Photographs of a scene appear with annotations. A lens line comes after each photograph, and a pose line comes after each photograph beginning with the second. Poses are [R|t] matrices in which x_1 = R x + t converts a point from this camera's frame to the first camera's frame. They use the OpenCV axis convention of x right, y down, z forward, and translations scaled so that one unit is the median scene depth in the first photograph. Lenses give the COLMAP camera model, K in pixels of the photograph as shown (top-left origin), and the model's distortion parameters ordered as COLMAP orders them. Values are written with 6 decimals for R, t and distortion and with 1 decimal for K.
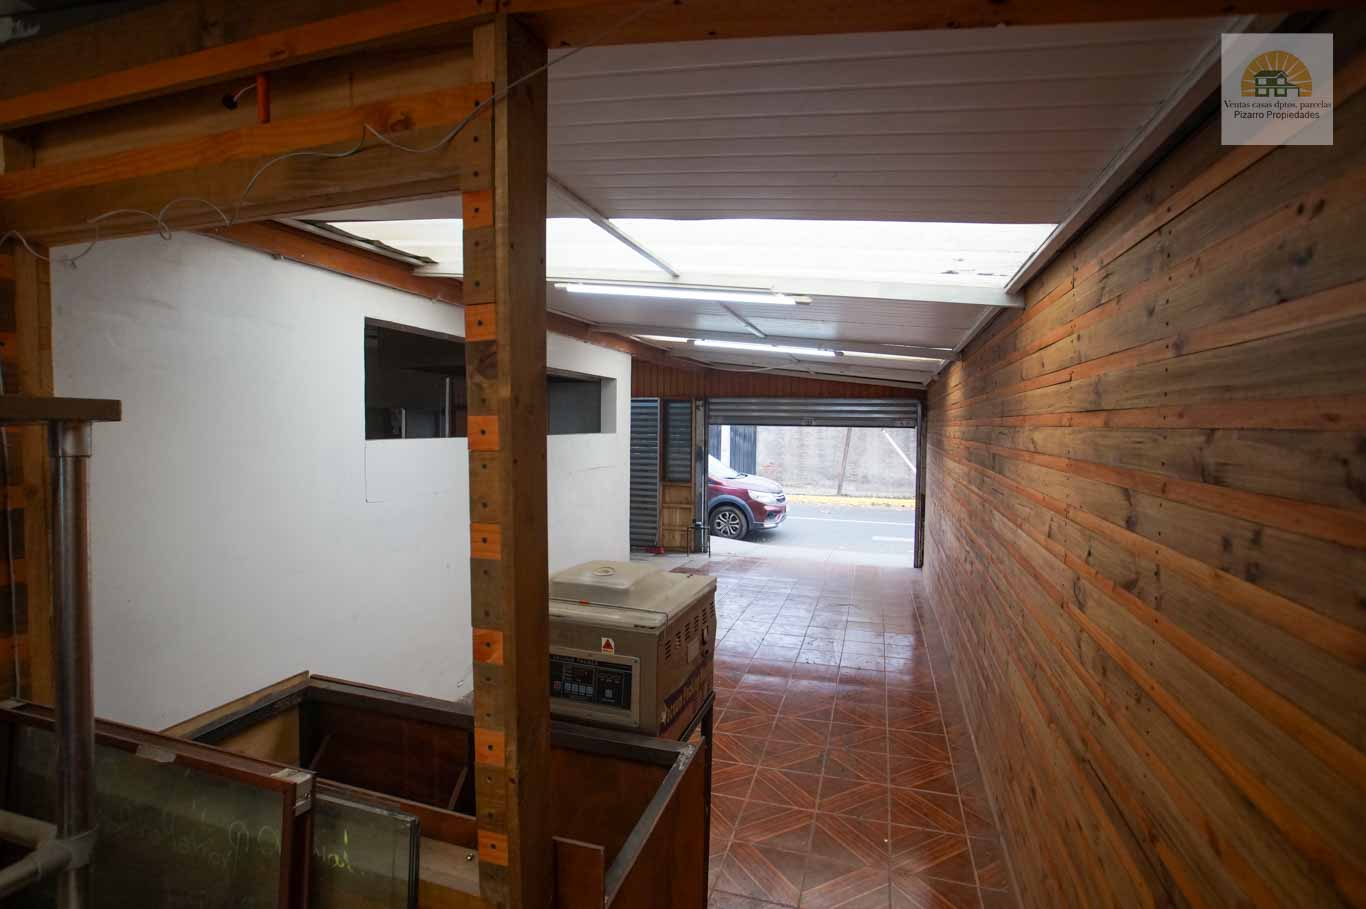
lens RADIAL K [[651.5, 0, 682.4], [0, 651.5, 451.2], [0, 0, 1]] dist [-0.022153, 0.006995]
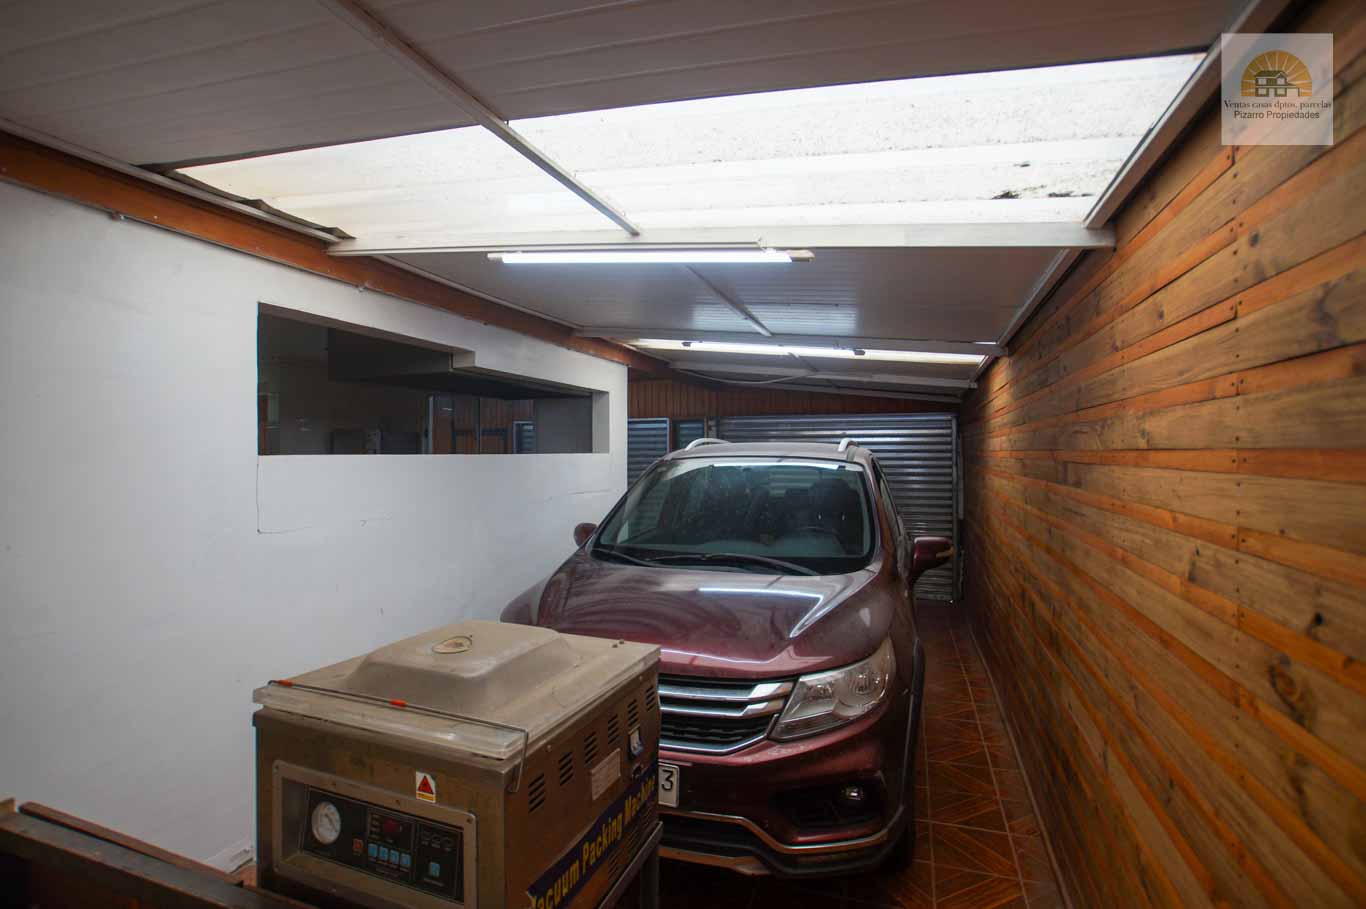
lens RADIAL K [[651.5, 0, 677.1], [0, 651.5, 453.2], [0, 0, 1]] dist [-0.022153, 0.006995]
pose [[0.998686, -0.013673, -0.049388, 0.077501], [0.011681, 0.999116, -0.040393, 0.021917], [0.049897, 0.039763, 0.997963, 0.261133]]
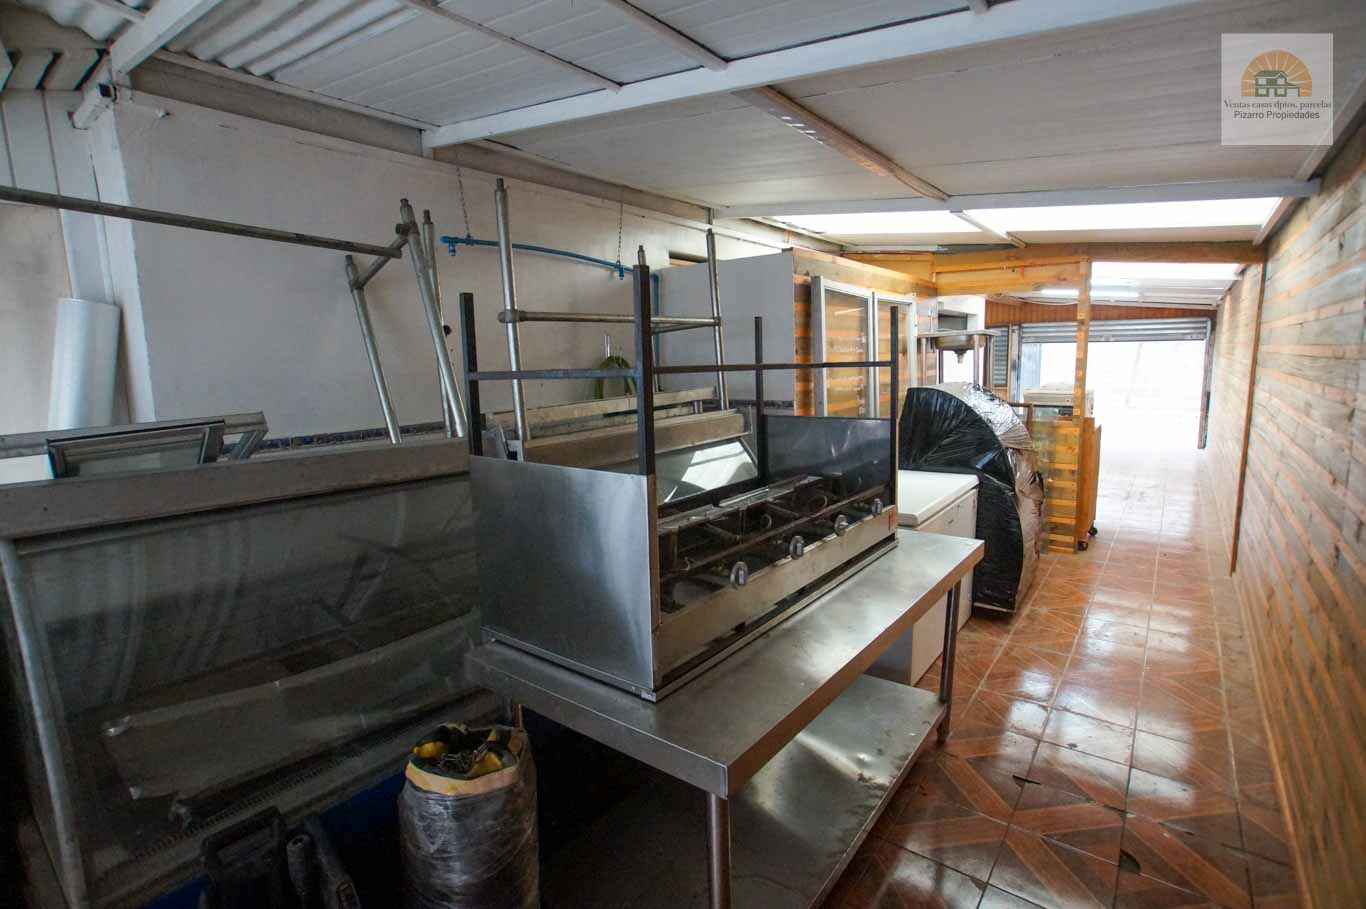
lens RADIAL K [[651.5, 0, 681.2], [0, 651.5, 445.2], [0, 0, 1]] dist [-0.022153, 0.006995]
pose [[0.936207, 0.016734, -0.351050, -0.519681], [0.017417, 0.995429, 0.093900, 0.110018], [0.351017, -0.094024, 0.931637, -1.849002]]
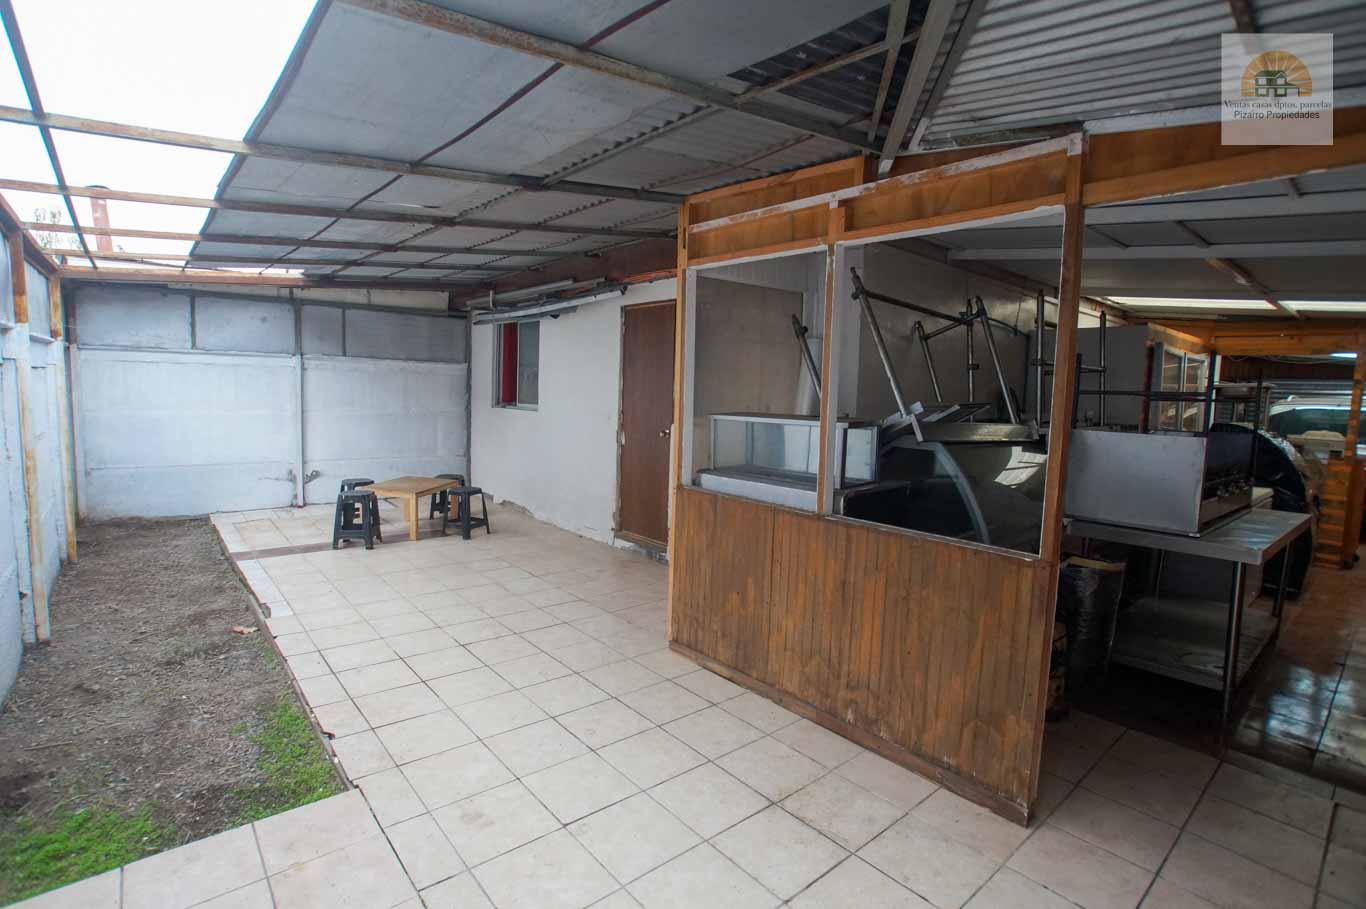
lens RADIAL K [[651.5, 0, 680.3], [0, 651.5, 450.6], [0, 0, 1]] dist [-0.022153, 0.006995]
pose [[0.846208, 0.066155, -0.528730, -1.490512], [-0.045105, 0.997595, 0.052633, 0.294668], [0.530941, -0.020690, 0.847156, -4.434657]]
